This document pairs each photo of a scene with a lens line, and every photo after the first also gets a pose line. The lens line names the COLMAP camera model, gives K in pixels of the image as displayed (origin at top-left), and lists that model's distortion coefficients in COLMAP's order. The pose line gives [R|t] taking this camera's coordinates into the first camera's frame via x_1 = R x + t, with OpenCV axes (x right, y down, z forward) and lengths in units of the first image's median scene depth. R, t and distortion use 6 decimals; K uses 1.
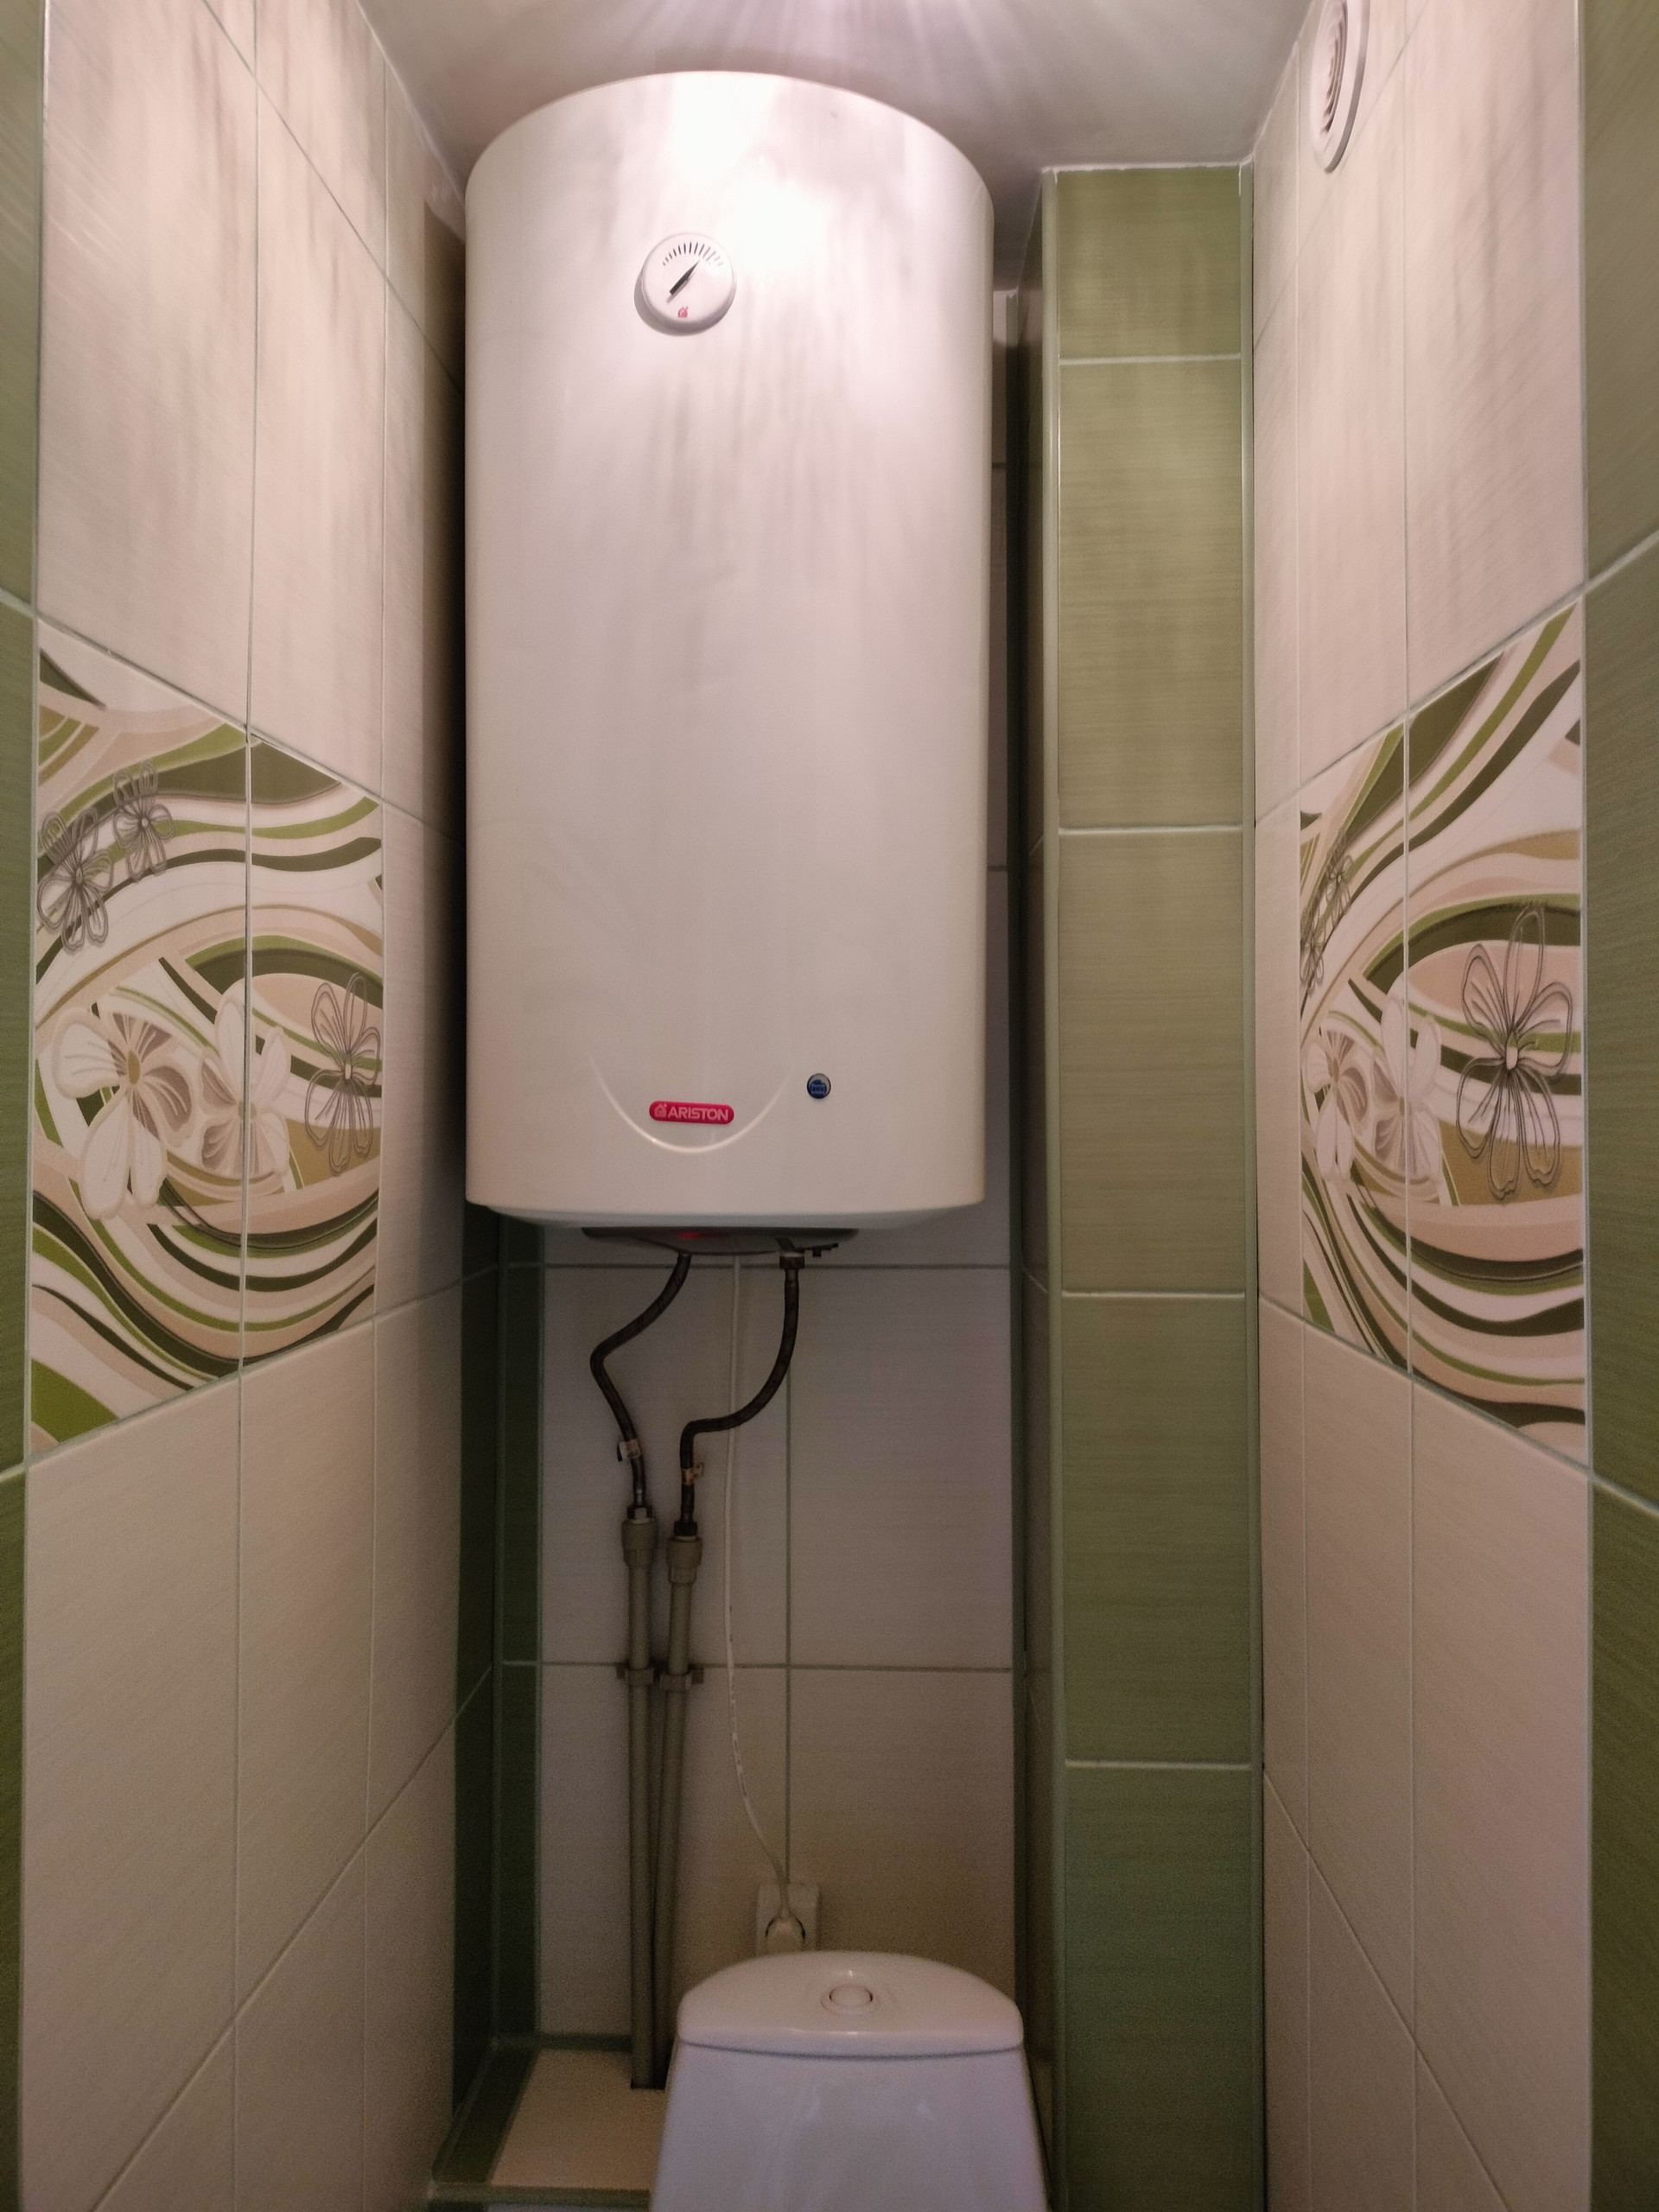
lens RADIAL K [[1657.8, 0, 835.1], [0, 1657.8, 1091.6], [0, 0, 1]] dist [0.066936, -0.120234]
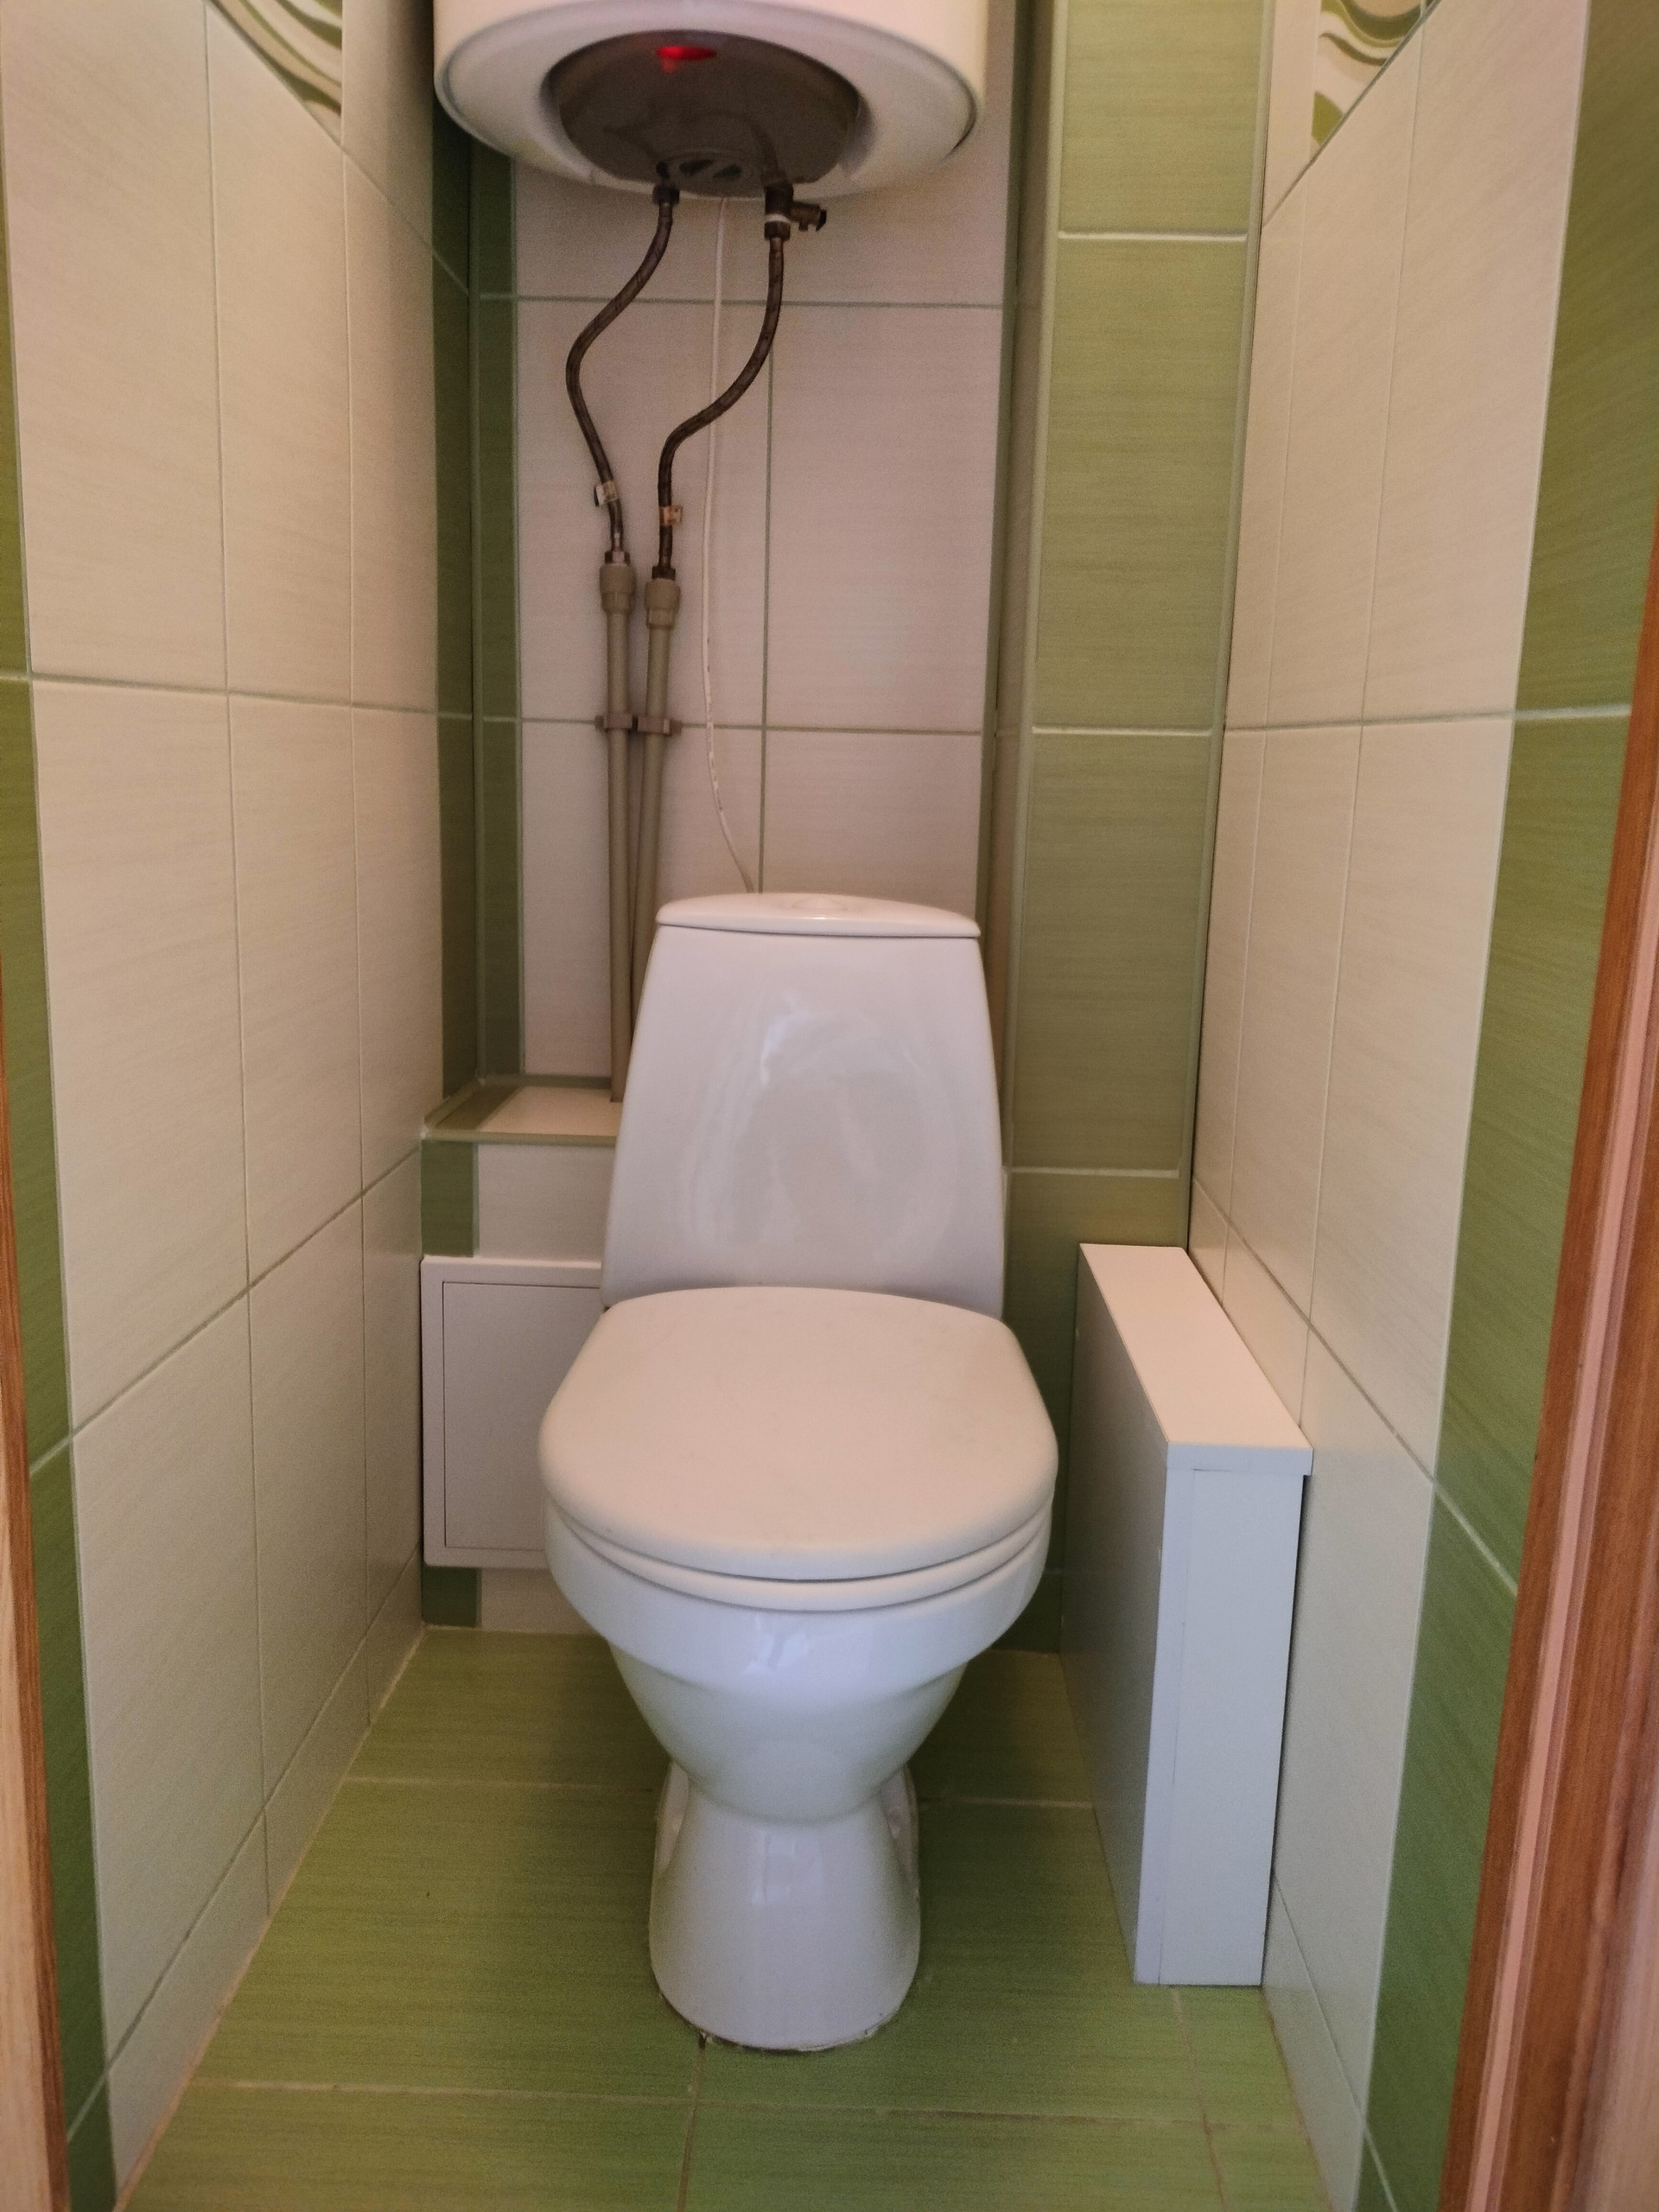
lens RADIAL K [[1657.8, 0, 831.6], [0, 1657.8, 1111.0], [0, 0, 1]] dist [0.066936, -0.120234]
pose [[0.999485, 0.026210, 0.018521, 0.000605], [-0.029631, 0.975311, 0.218837, 0.353650], [-0.012328, -0.219273, 0.975586, -0.046034]]
